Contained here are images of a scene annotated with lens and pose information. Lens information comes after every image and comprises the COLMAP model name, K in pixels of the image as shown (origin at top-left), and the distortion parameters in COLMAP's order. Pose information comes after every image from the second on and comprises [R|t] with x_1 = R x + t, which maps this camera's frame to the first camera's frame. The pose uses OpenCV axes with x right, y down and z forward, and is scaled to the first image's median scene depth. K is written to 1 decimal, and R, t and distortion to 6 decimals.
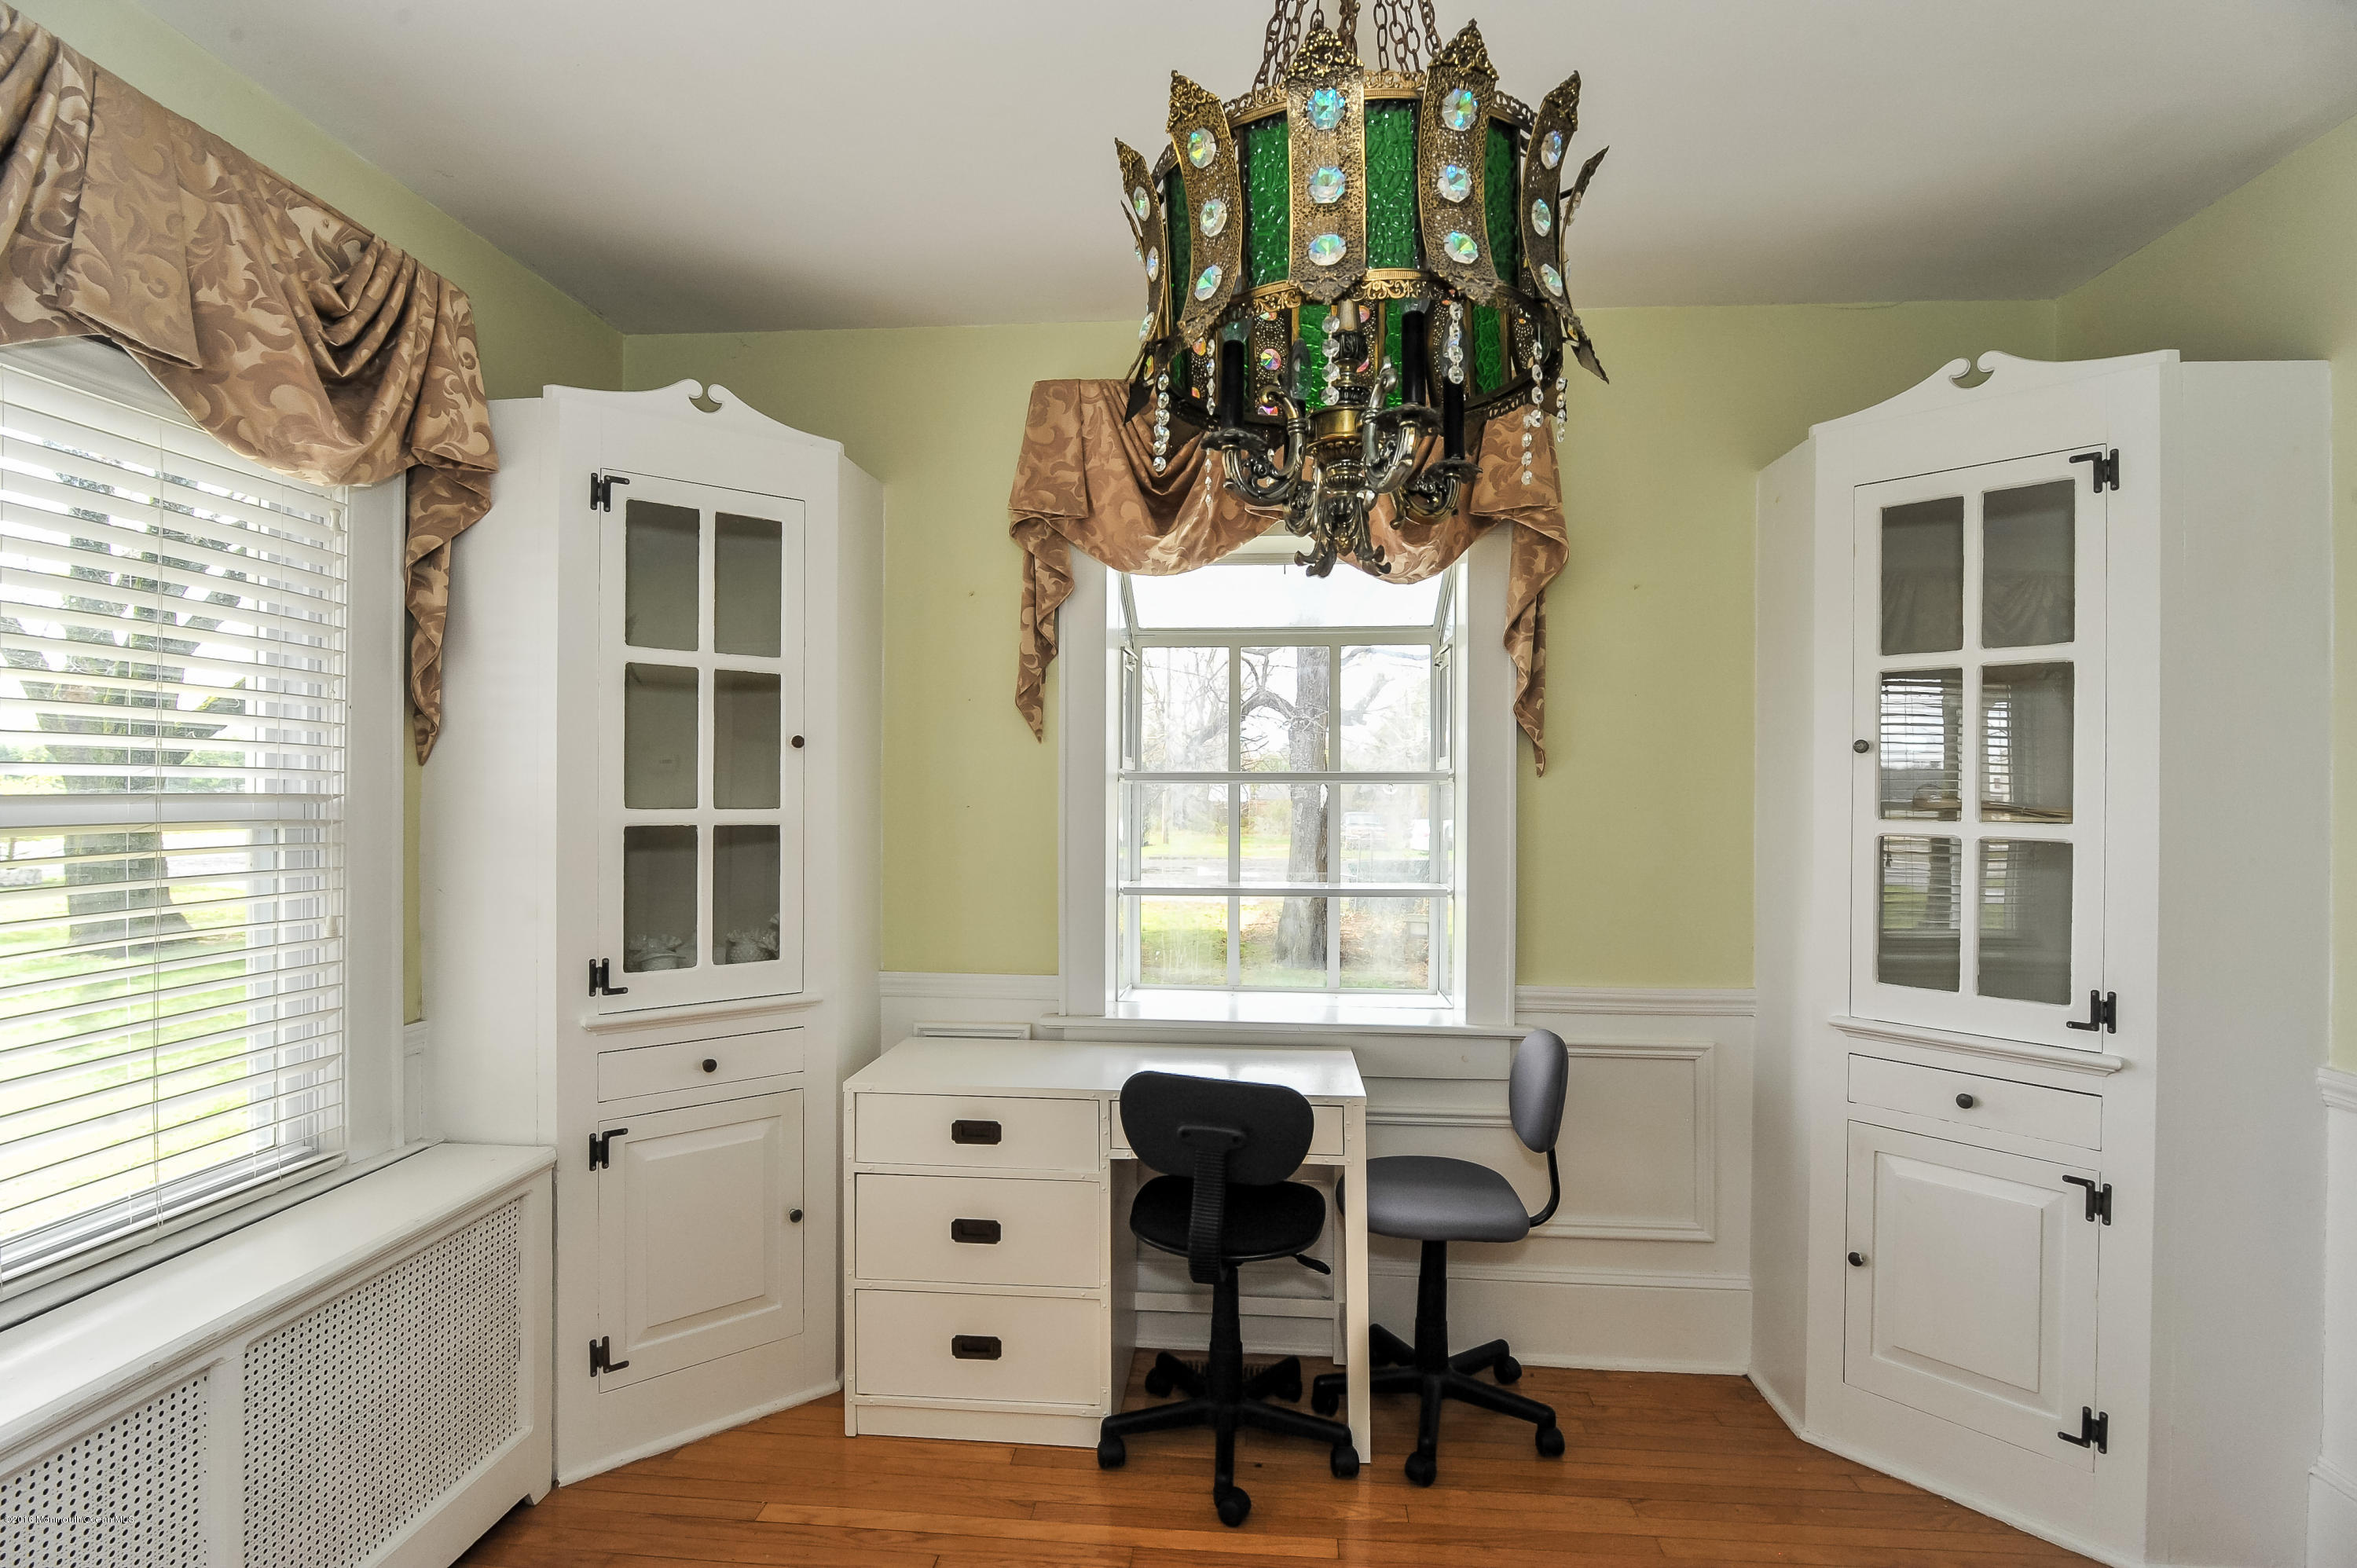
lens RADIAL K [[1140.4, 0, 1179.6], [0, 1140.4, 782.0], [0, 0, 1]] dist [-0.018714, 0.001294]
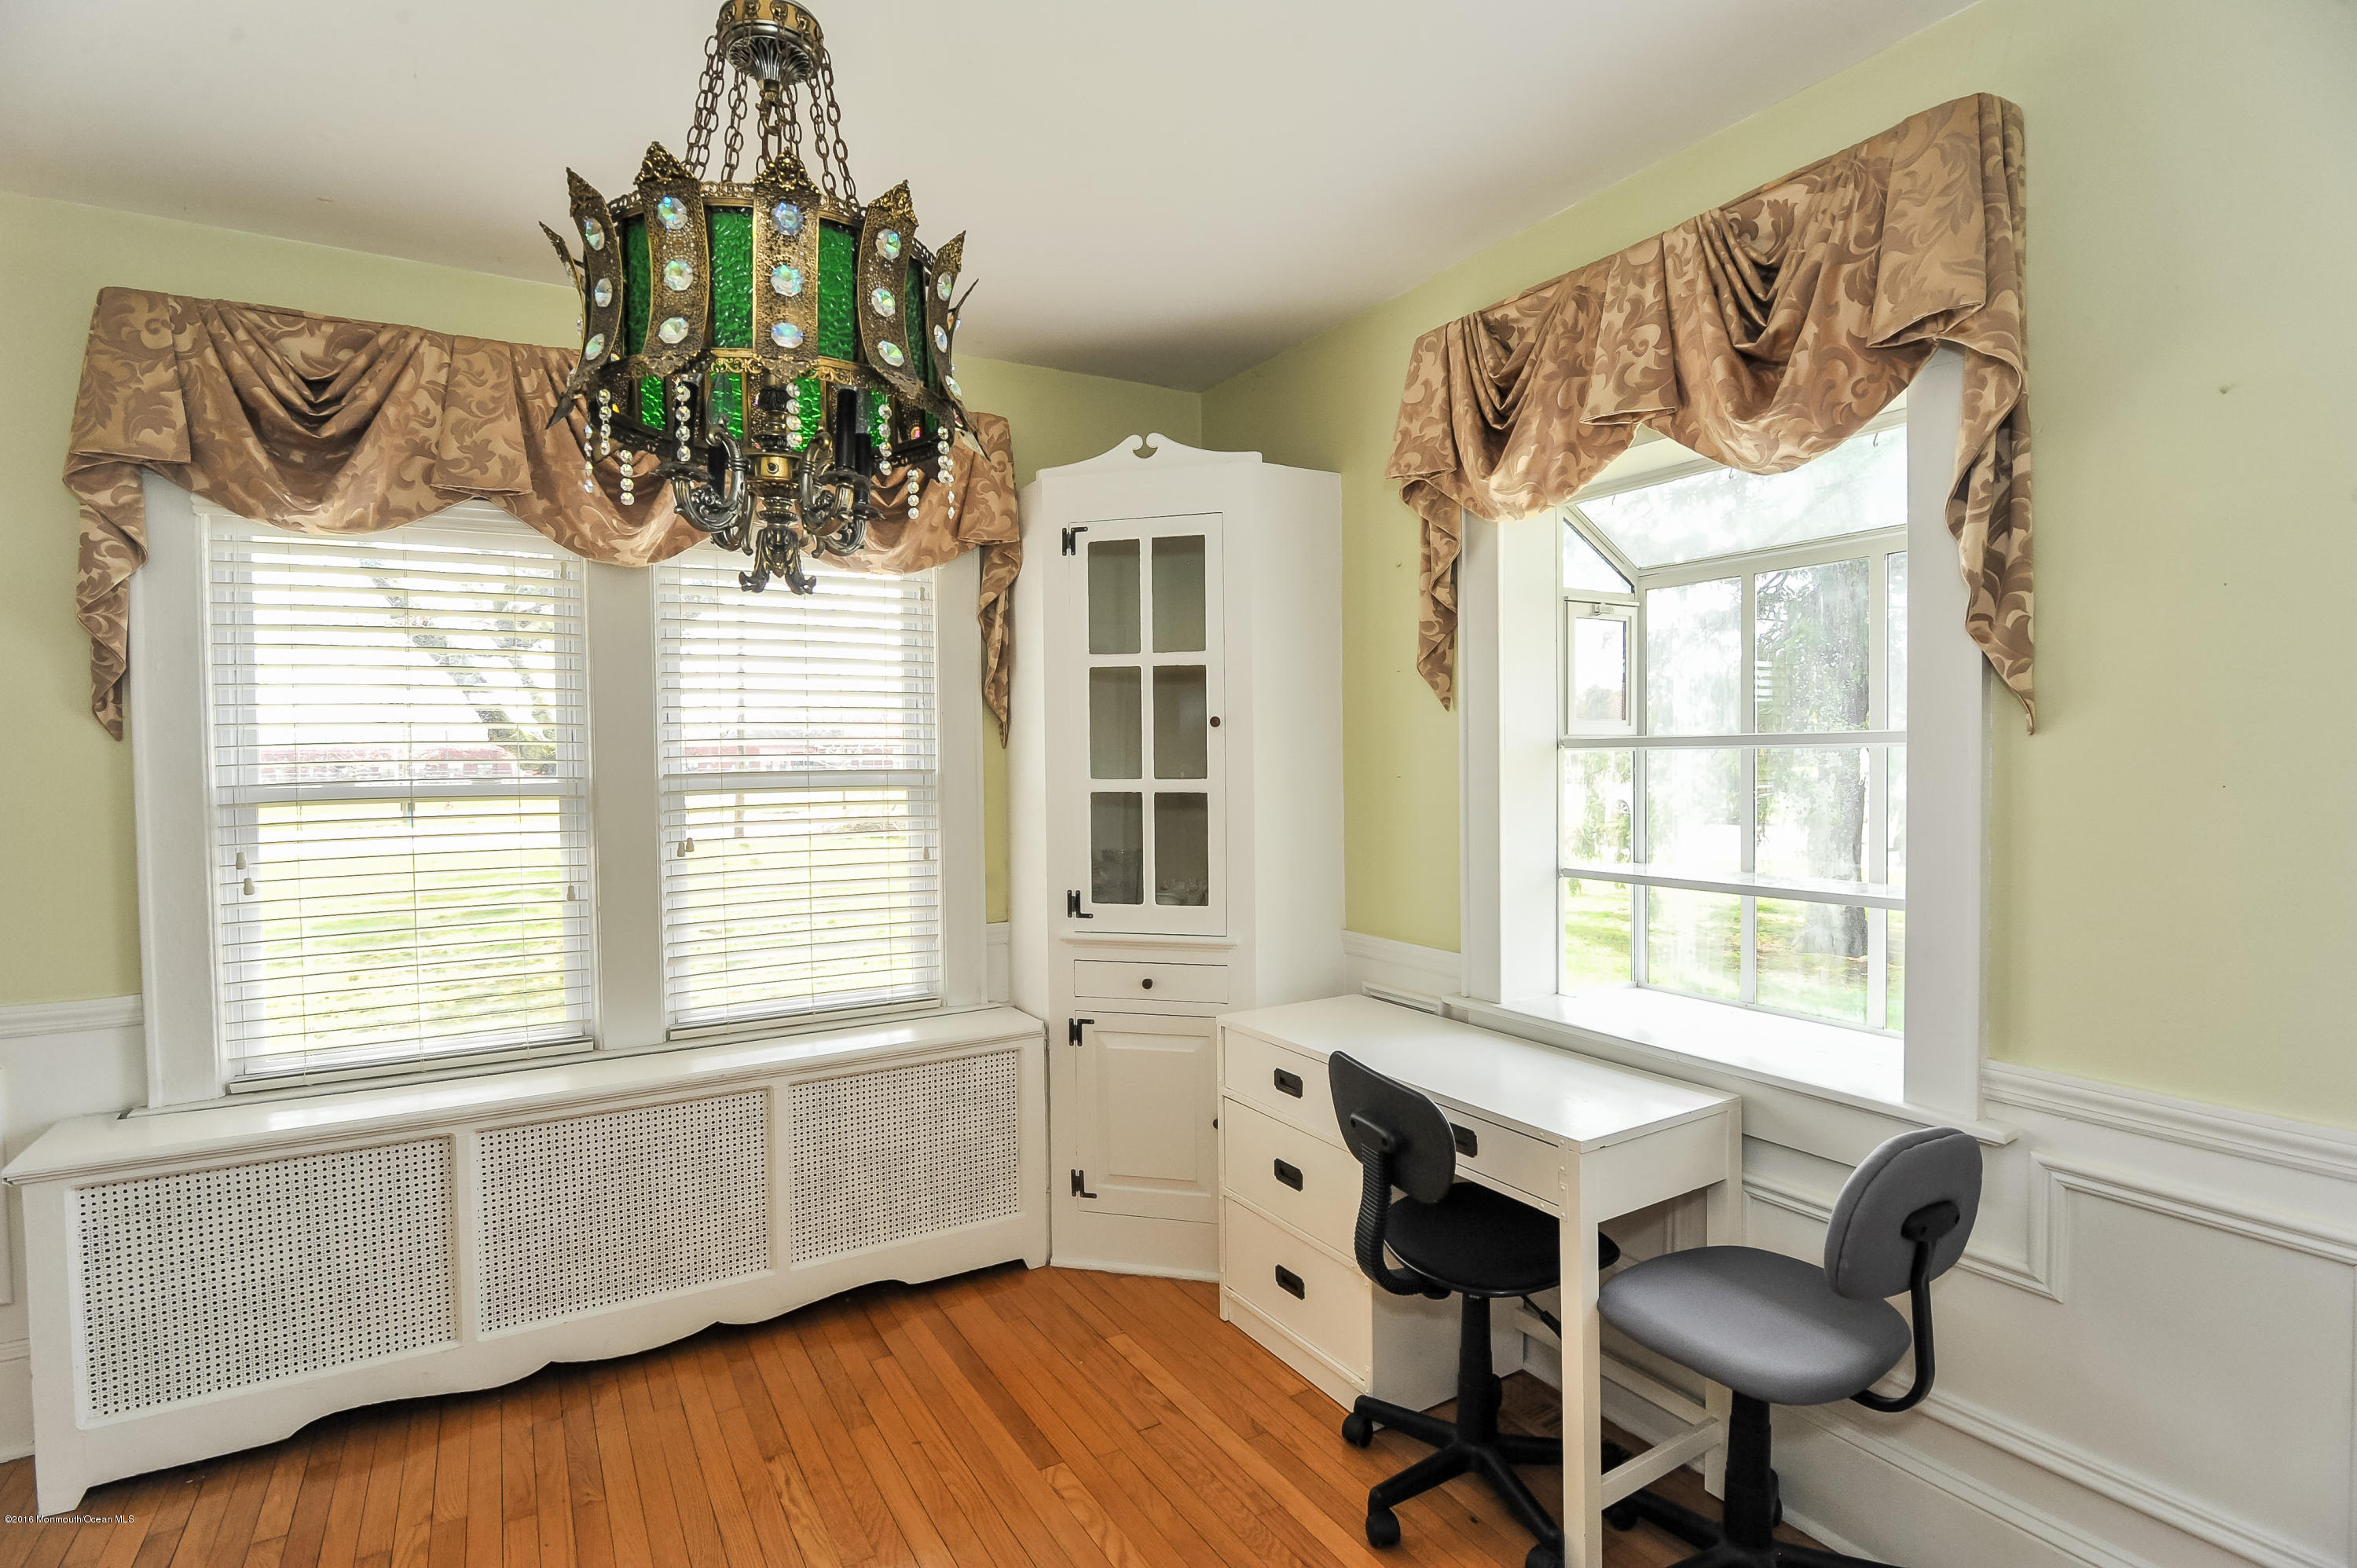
lens RADIAL K [[1140.4, 0, 1183.8], [0, 1140.4, 786.2], [0, 0, 1]] dist [-0.018714, 0.001294]
pose [[0.588557, 0.010545, -0.808387, 0.613519], [0.016768, 0.999541, 0.025246, 0.000561], [0.808282, -0.028414, 0.588110, 0.294018]]
